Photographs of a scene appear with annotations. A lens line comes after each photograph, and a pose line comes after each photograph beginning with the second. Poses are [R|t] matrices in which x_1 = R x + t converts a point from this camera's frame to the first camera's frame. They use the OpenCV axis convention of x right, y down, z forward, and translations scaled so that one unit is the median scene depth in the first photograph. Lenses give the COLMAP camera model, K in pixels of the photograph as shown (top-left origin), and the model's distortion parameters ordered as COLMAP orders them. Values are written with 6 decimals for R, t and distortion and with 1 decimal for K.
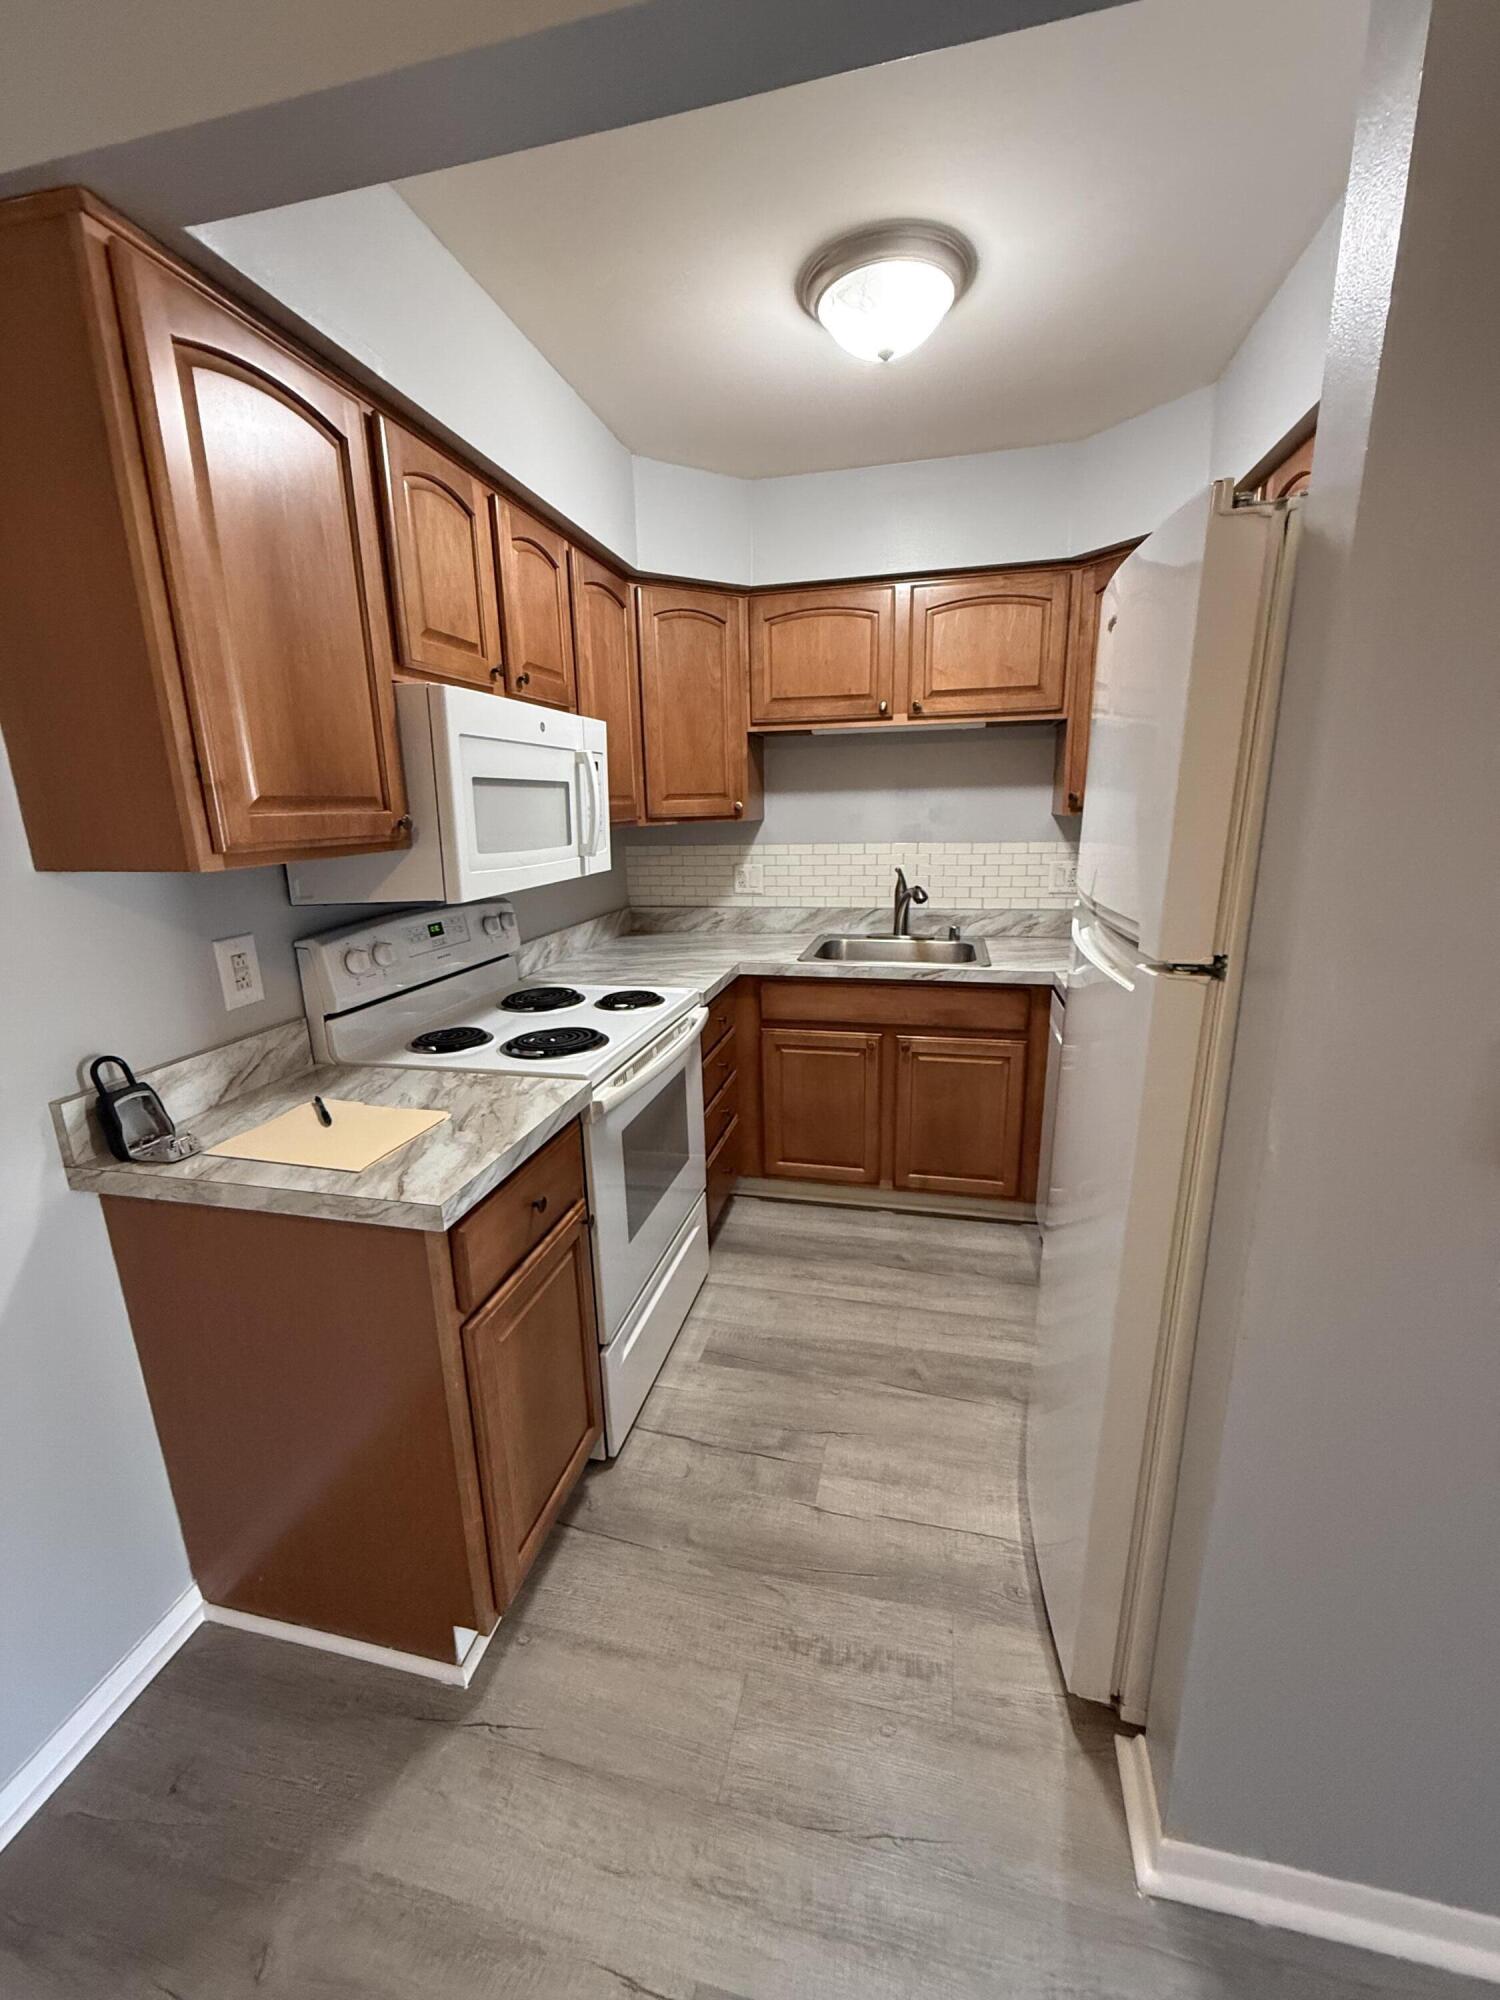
lens RADIAL K [[794.8, 0, 750.0], [0, 794.8, 1000.0], [0, 0, 1]] dist [0.001131, -0.000685]
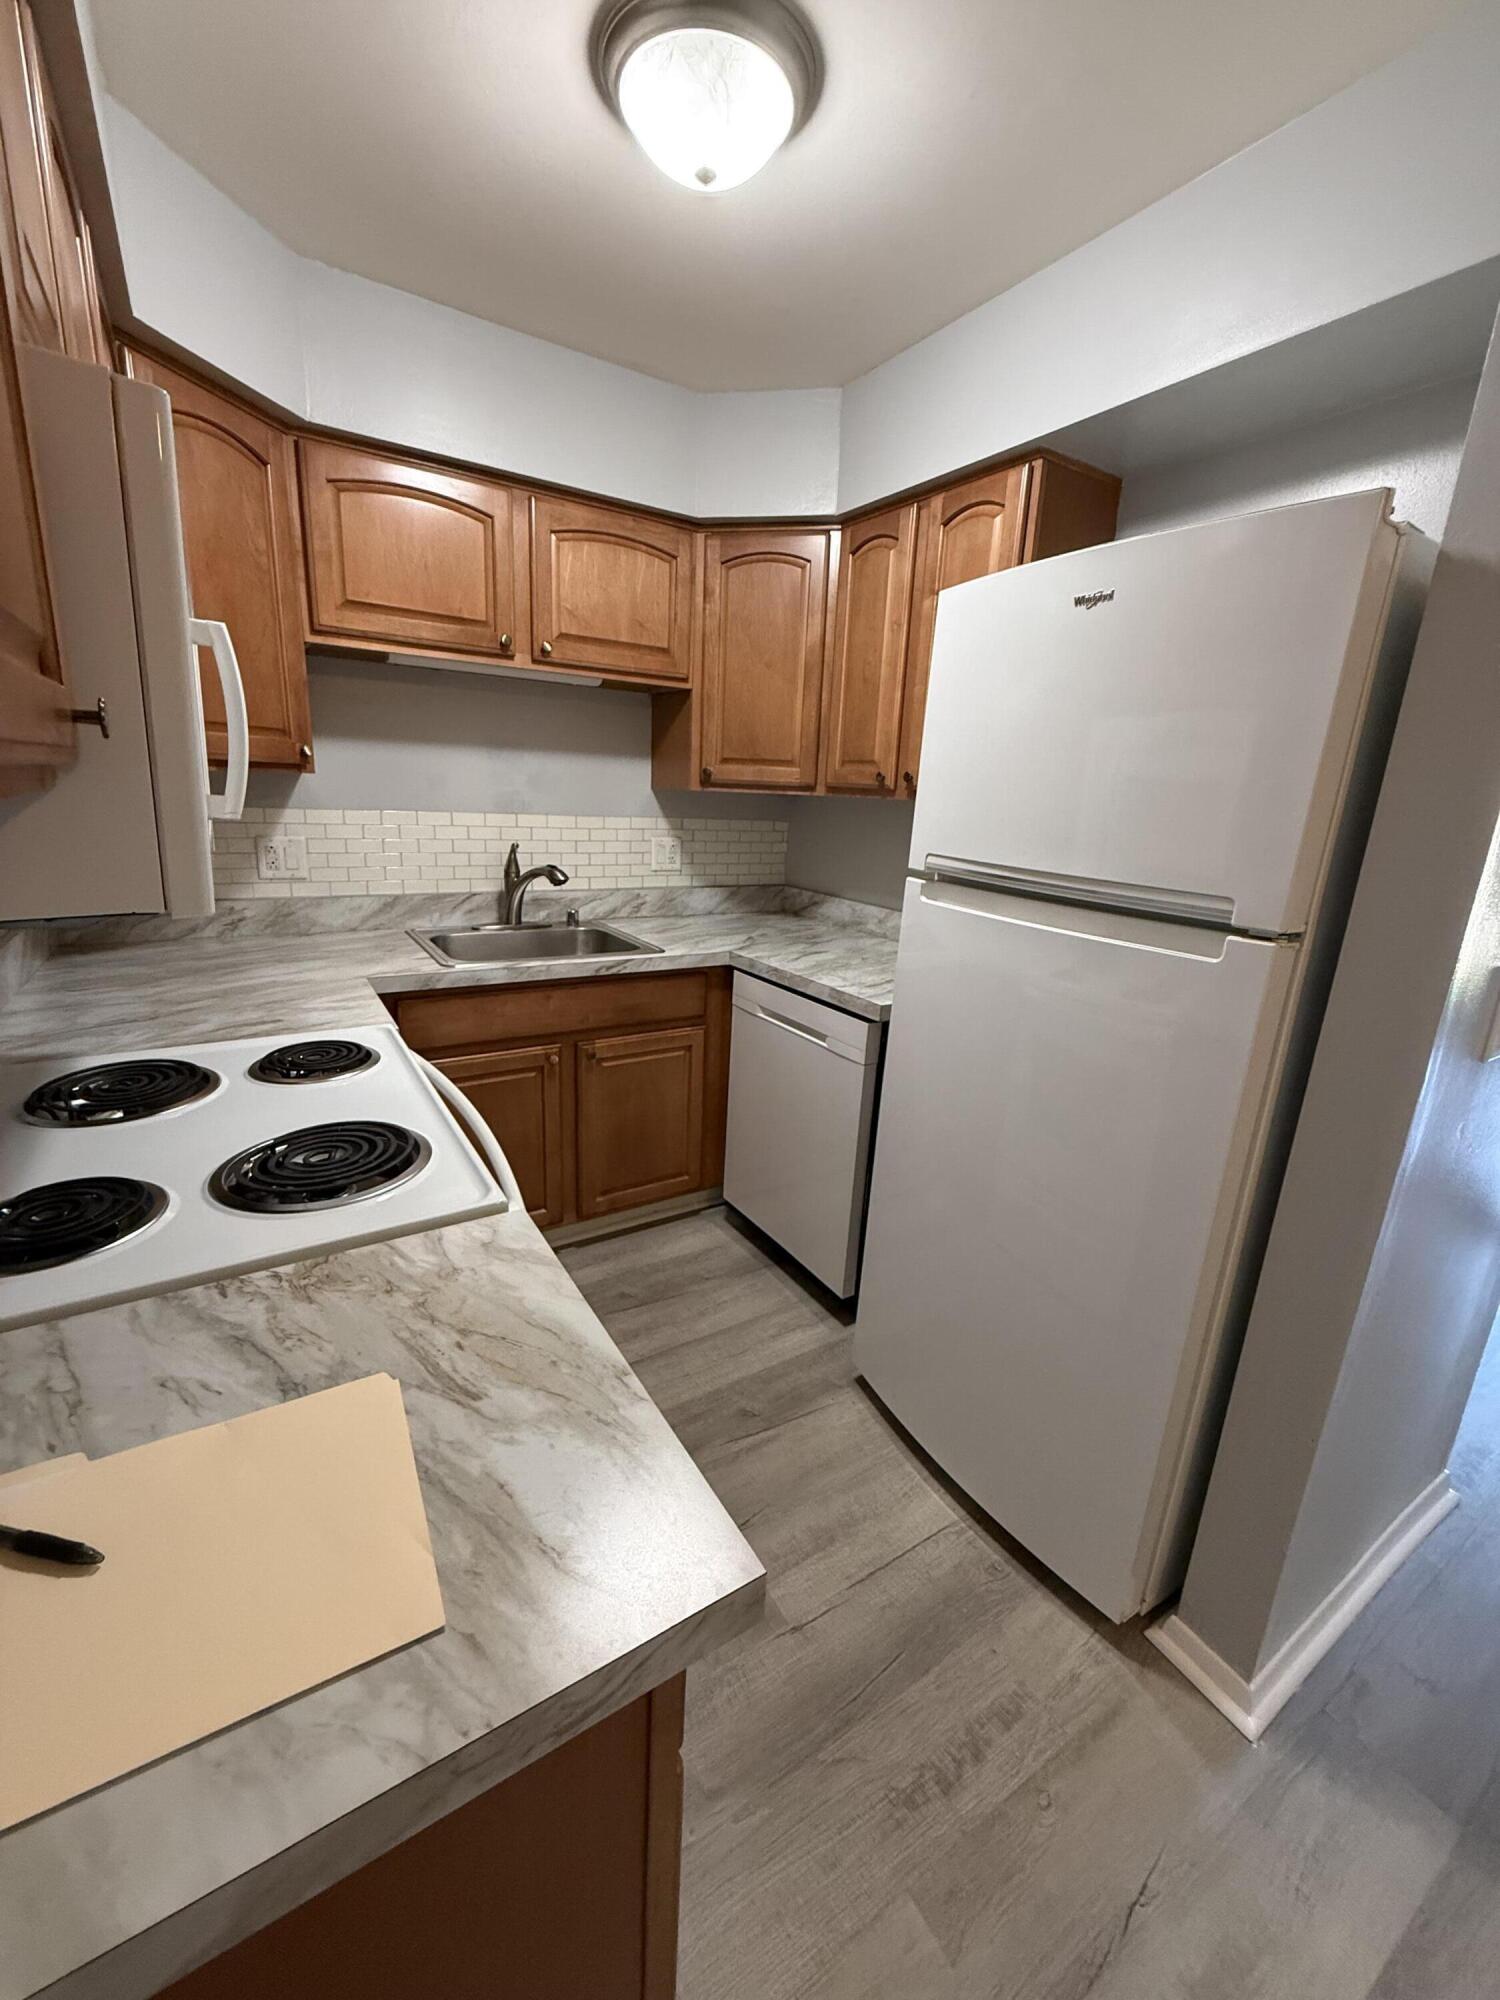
lens RADIAL K [[794.8, 0, 750.0], [0, 794.8, 1000.0], [0, 0, 1]] dist [0.001131, -0.000685]
pose [[0.698488, -0.131452, 0.703445, -0.336097], [0.111150, 0.990983, 0.074817, -0.053083], [-0.706937, 0.025929, 0.706801, 0.332402]]
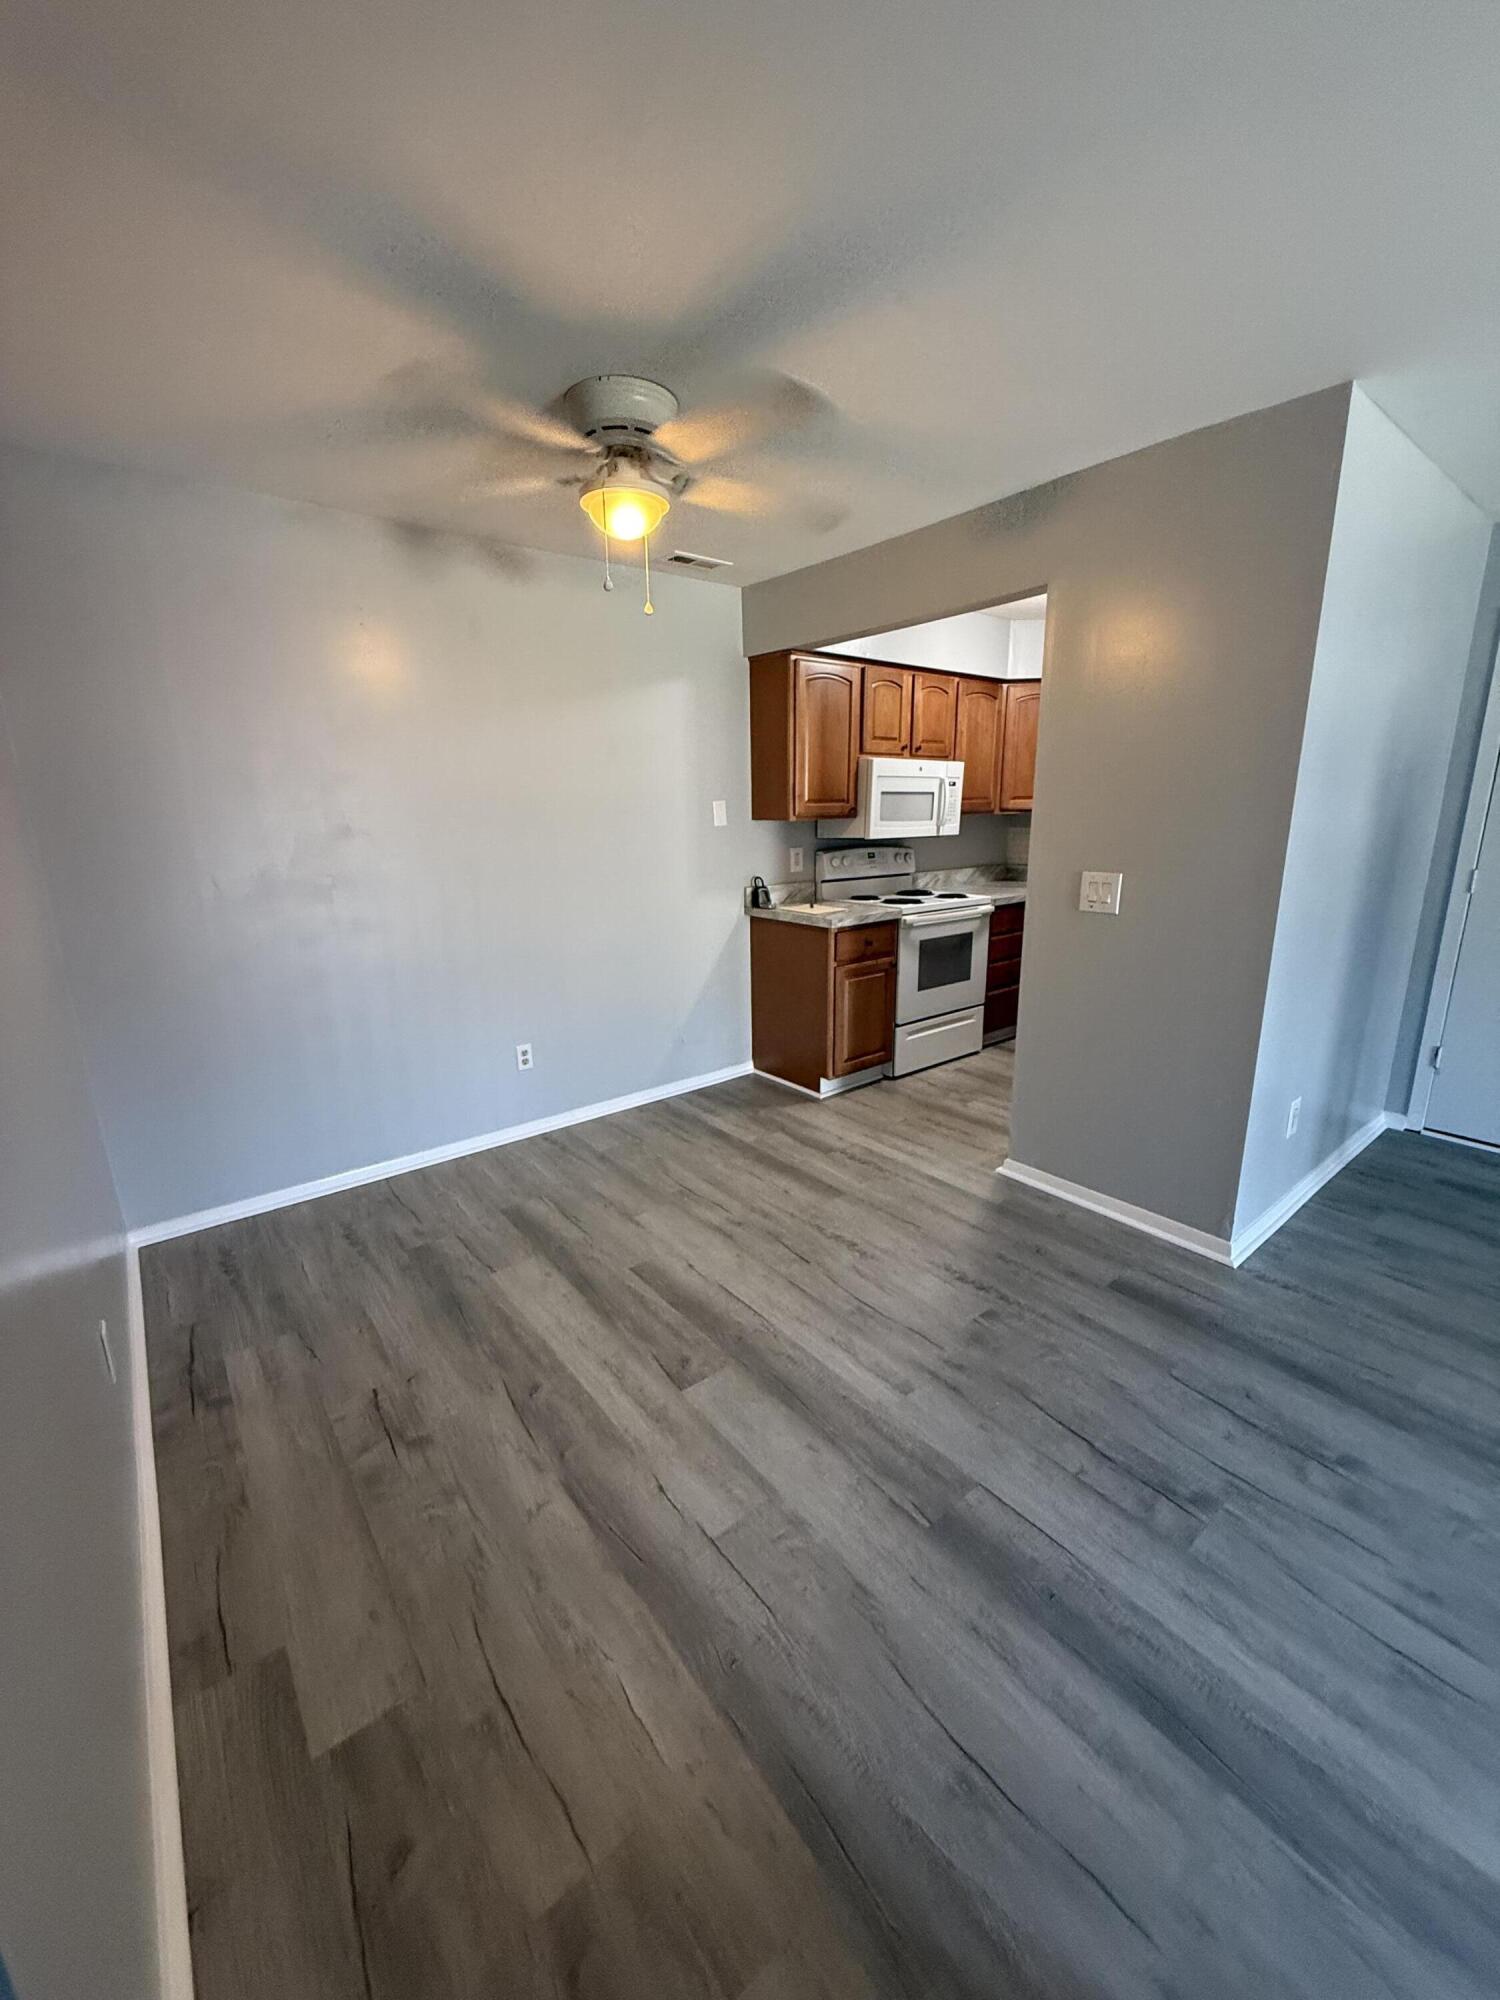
lens RADIAL K [[794.8, 0, 750.0], [0, 794.8, 1000.0], [0, 0, 1]] dist [0.001131, -0.000685]
pose [[0.788864, 0.159283, -0.593568, 0.704924], [-0.154575, 0.986205, 0.059214, 0.224248], [0.594812, 0.045039, 0.802602, -0.964638]]
